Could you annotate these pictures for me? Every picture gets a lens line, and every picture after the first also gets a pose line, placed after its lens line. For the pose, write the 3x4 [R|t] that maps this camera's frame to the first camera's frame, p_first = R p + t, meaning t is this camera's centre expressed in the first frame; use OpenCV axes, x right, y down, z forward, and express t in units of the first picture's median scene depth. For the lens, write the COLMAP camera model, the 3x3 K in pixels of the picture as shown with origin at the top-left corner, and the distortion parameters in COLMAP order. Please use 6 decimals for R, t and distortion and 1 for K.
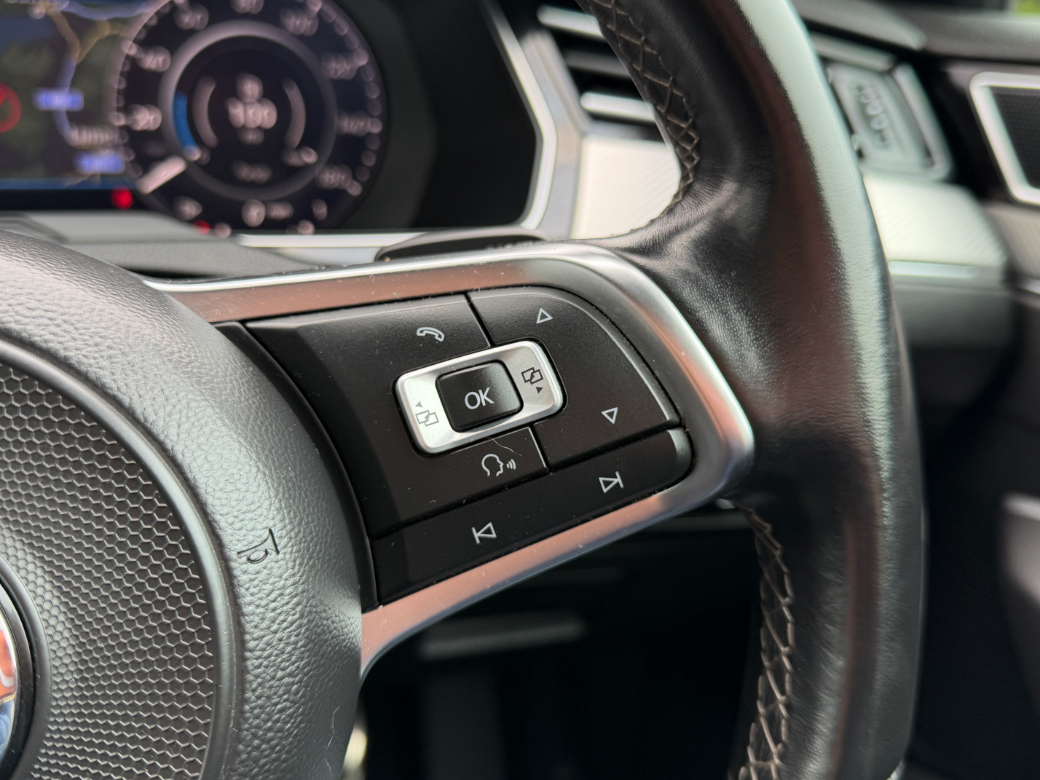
lens RADIAL K [[1034.0, 0, 520.0], [0, 1034.0, 390.0], [0, 0, 1]] dist [0.023403, -0.019257]
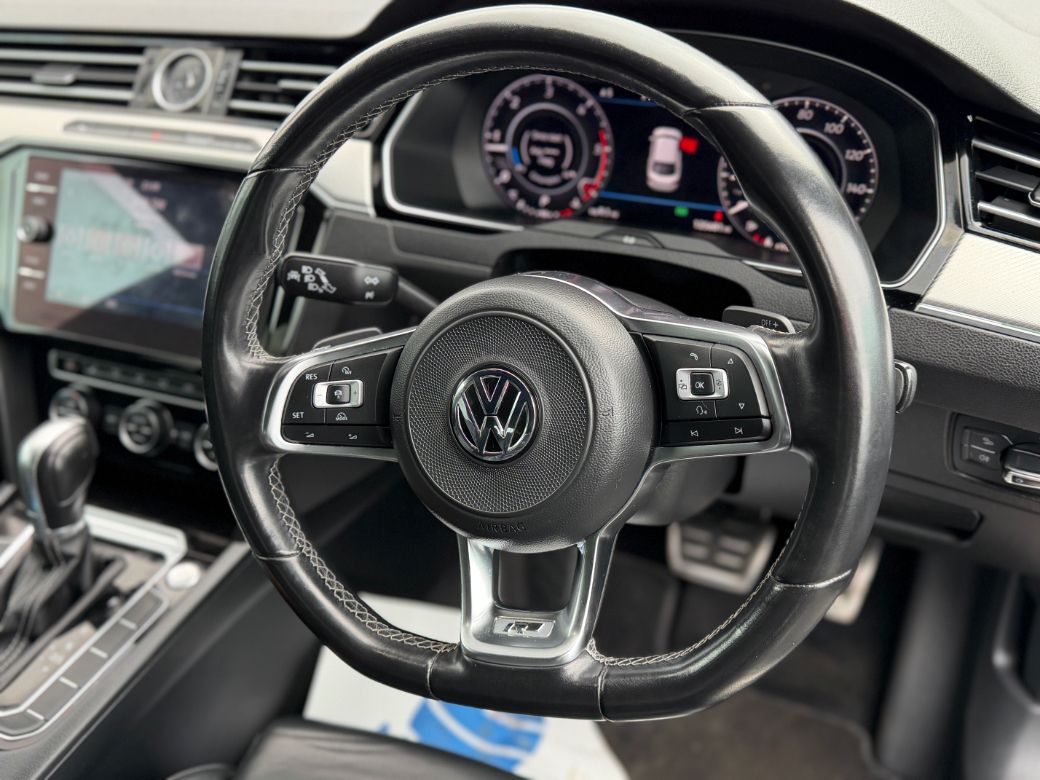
lens RADIAL K [[1034.0, 0, 520.0], [0, 1034.0, 390.0], [0, 0, 1]] dist [0.023403, -0.019257]
pose [[0.711089, 0.286167, -0.642231, 1.325464], [-0.184969, 0.957389, 0.221794, -0.477472], [0.678335, -0.038922, 0.733721, -1.255327]]
